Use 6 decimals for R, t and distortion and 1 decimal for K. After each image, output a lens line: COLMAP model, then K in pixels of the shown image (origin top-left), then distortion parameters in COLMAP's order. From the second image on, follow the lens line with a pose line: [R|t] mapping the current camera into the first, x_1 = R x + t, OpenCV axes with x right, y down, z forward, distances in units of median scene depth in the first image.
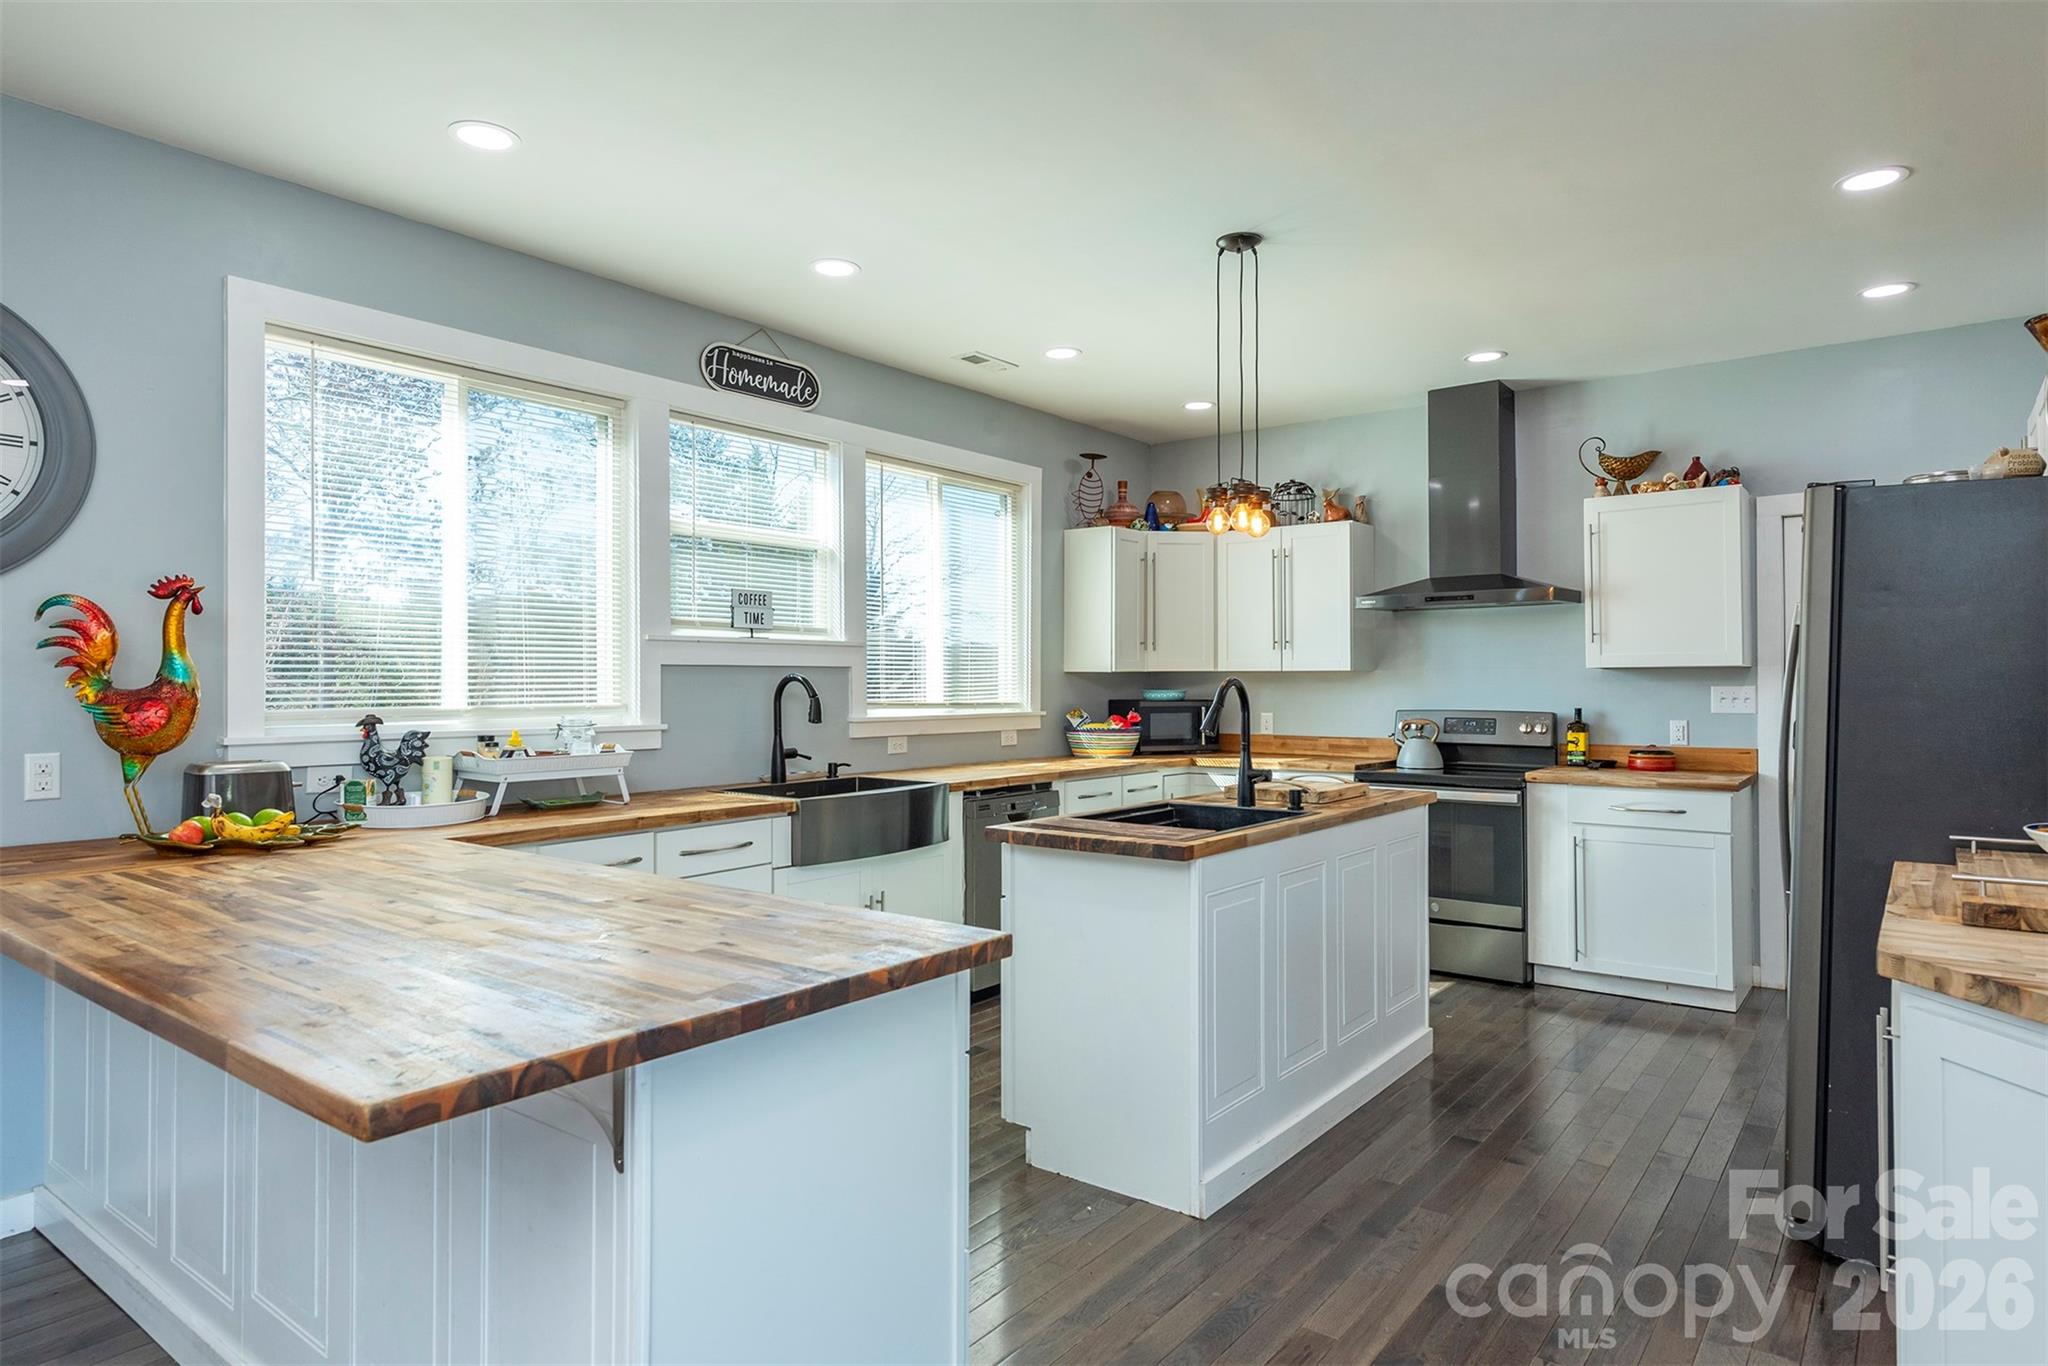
lens RADIAL K [[1191.1, 0, 1020.8], [0, 1191.1, 678.4], [0, 0, 1]] dist [-0.002102, -0.006173]
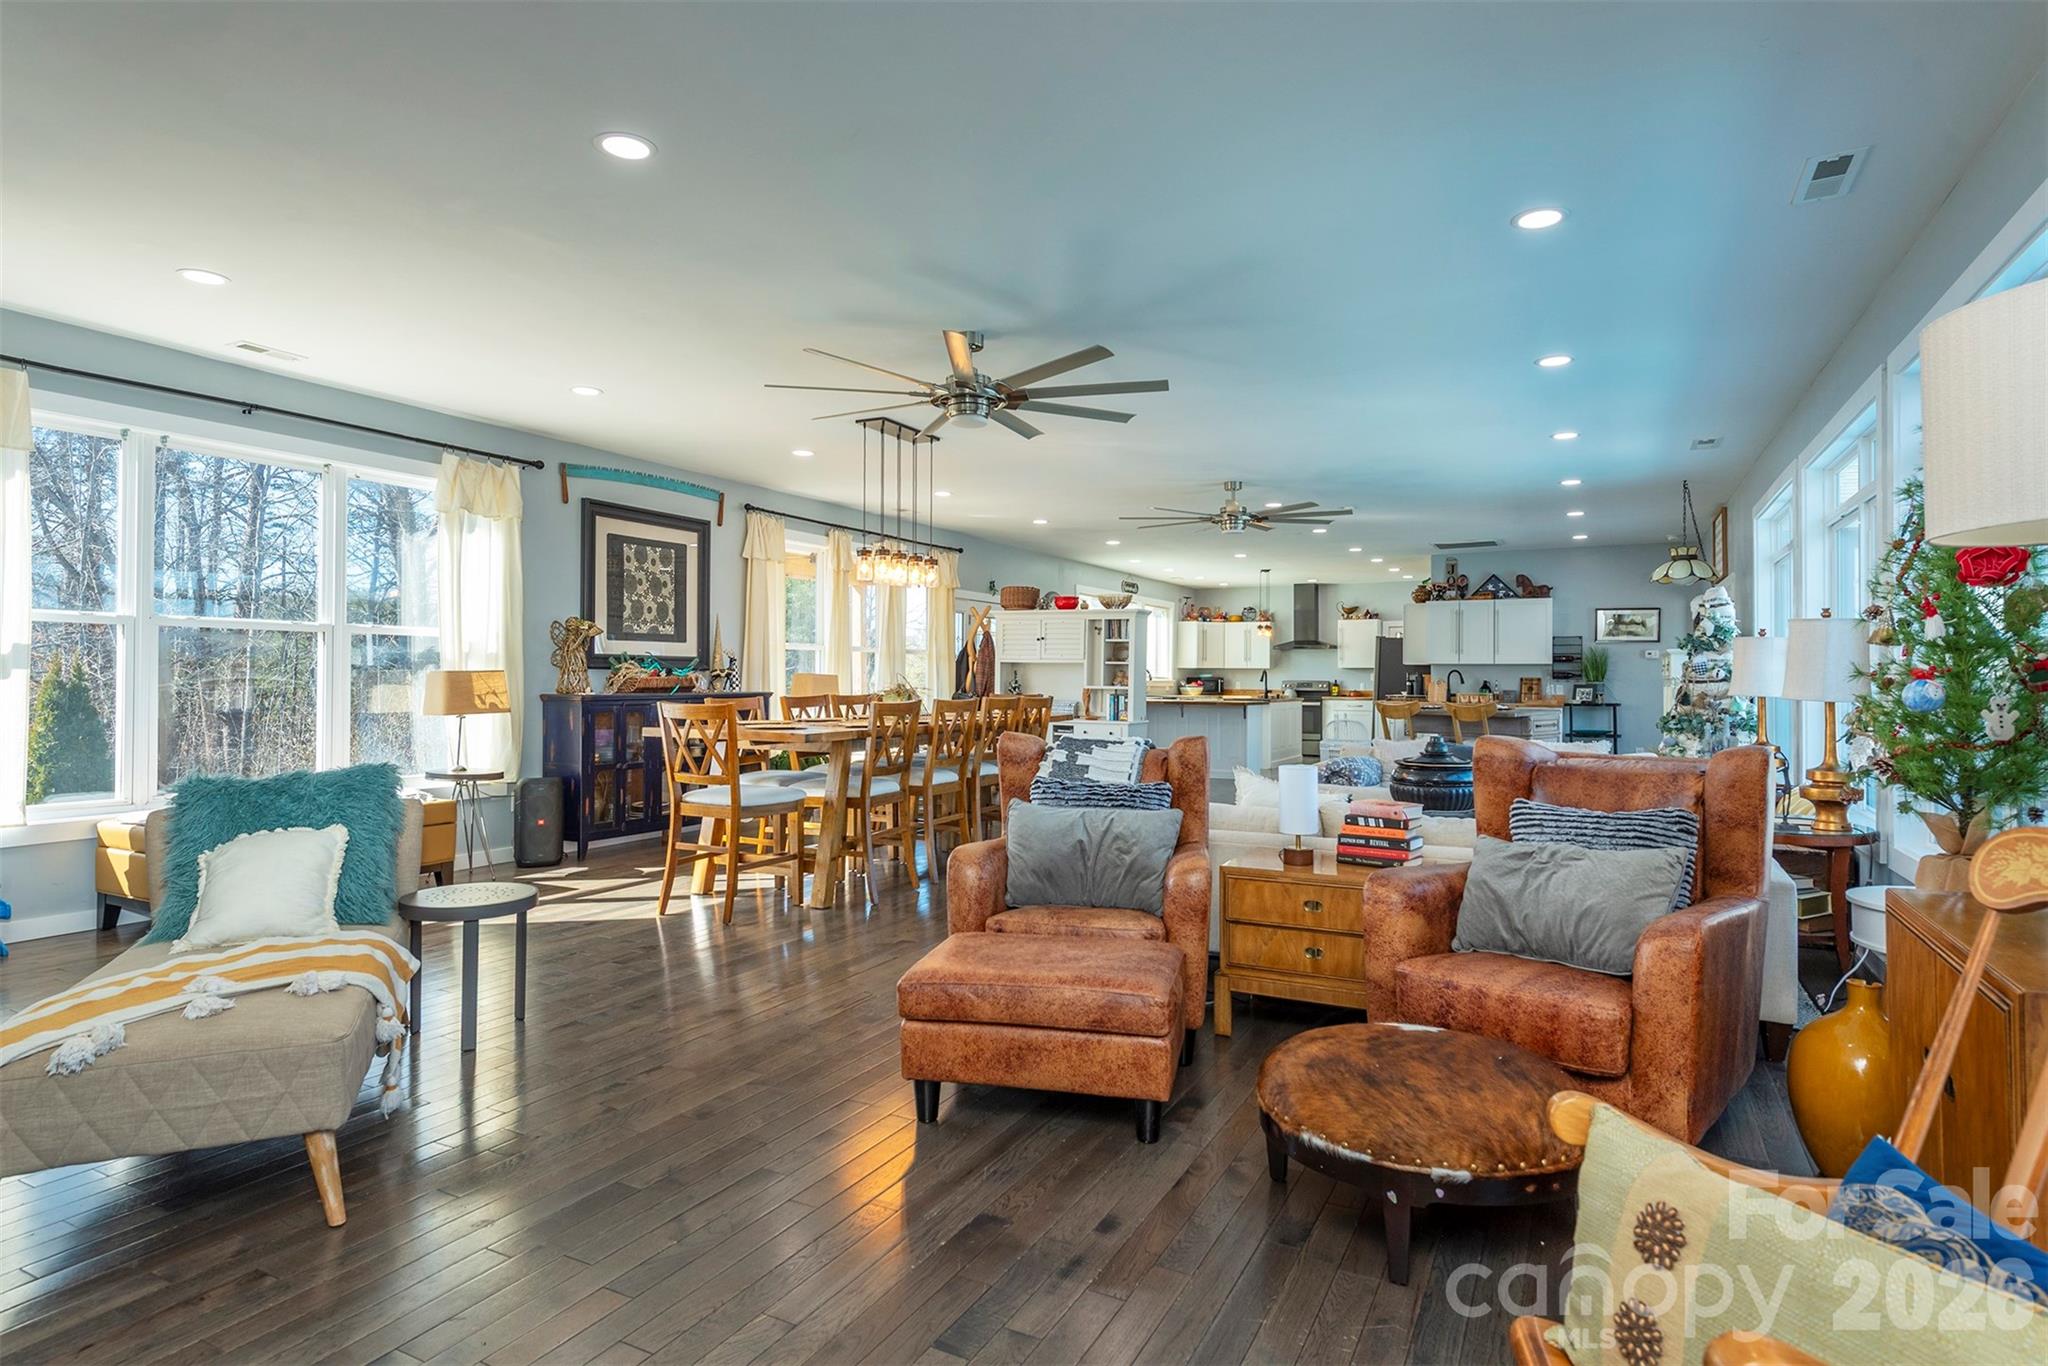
lens RADIAL K [[1084.4, 0, 1015.0], [0, 1084.4, 676.2], [0, 0, 1]] dist [0.016577, -0.000443]
pose [[0.987366, 0.007829, 0.158266, -0.983366], [-0.008120, 0.999966, 0.001191, 0.019379], [-0.158251, -0.002461, 0.987396, -2.034845]]
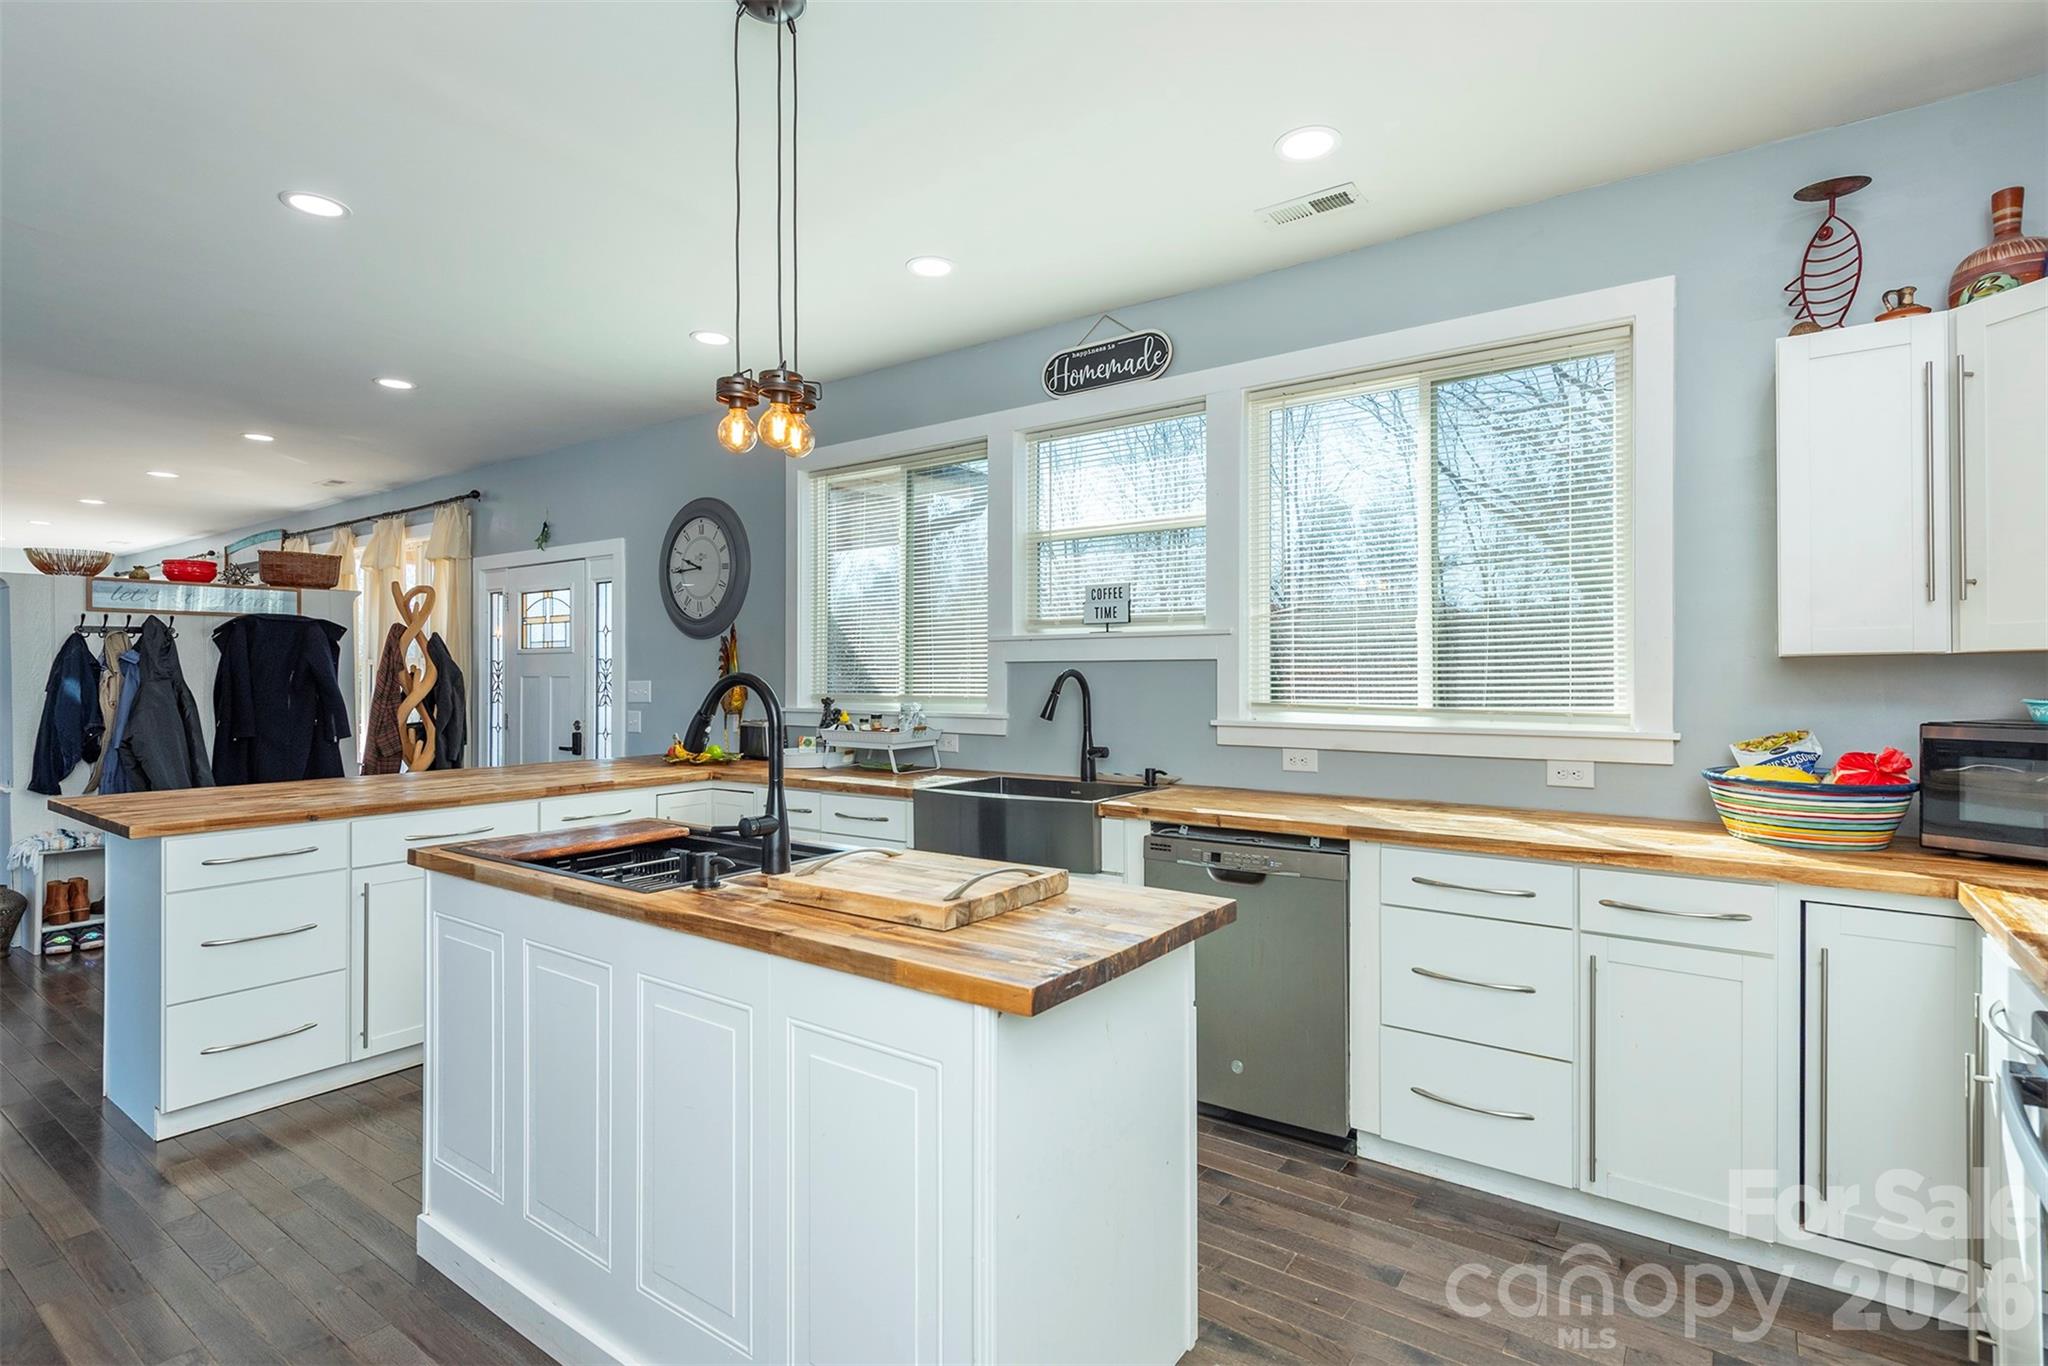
lens RADIAL K [[980.2, 0, 1011.4], [0, 980.2, 675.9], [0, 0, 1]] dist [0.005330, -0.000581]
pose [[0.023781, -0.000191, -0.999717, 0.519978], [0.003070, 0.999995, -0.000118, 0.001592], [0.999712, -0.003067, 0.023781, 0.803054]]
